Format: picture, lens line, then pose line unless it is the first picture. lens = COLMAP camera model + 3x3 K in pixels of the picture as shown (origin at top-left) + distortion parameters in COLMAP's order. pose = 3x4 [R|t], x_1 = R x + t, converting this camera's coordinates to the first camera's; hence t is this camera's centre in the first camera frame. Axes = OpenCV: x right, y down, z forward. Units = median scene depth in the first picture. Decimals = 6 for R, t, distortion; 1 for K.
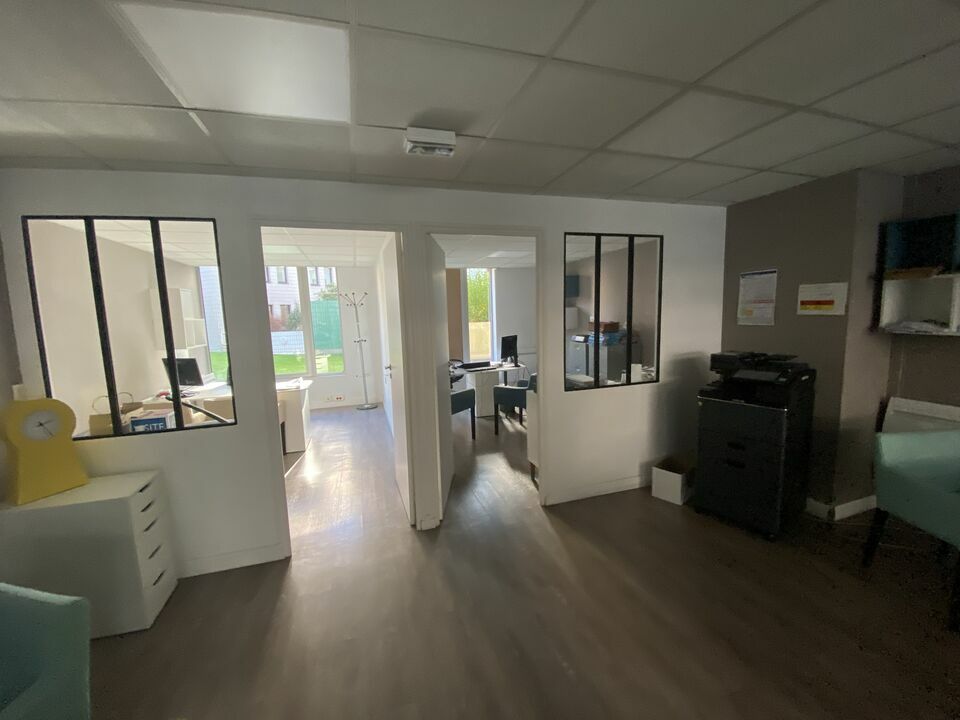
lens RADIAL K [[391.6, 0, 485.3], [0, 391.6, 361.7], [0, 0, 1]] dist [-0.001807, -0.007679]
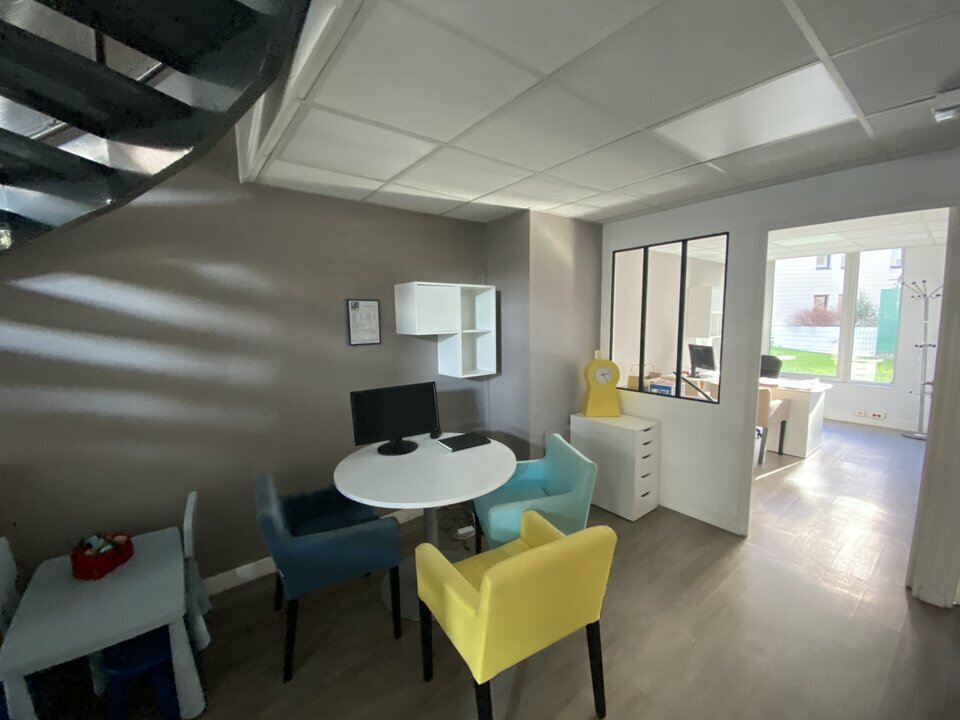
lens RADIAL K [[391.6, 0, 467.3], [0, 391.6, 359.9], [0, 0, 1]] dist [-0.001807, -0.007679]
pose [[0.316791, 0.128601, -0.939737, 0.222432], [-0.110431, 0.989029, 0.098119, -0.004997], [0.942045, 0.072693, 0.327517, -0.118291]]
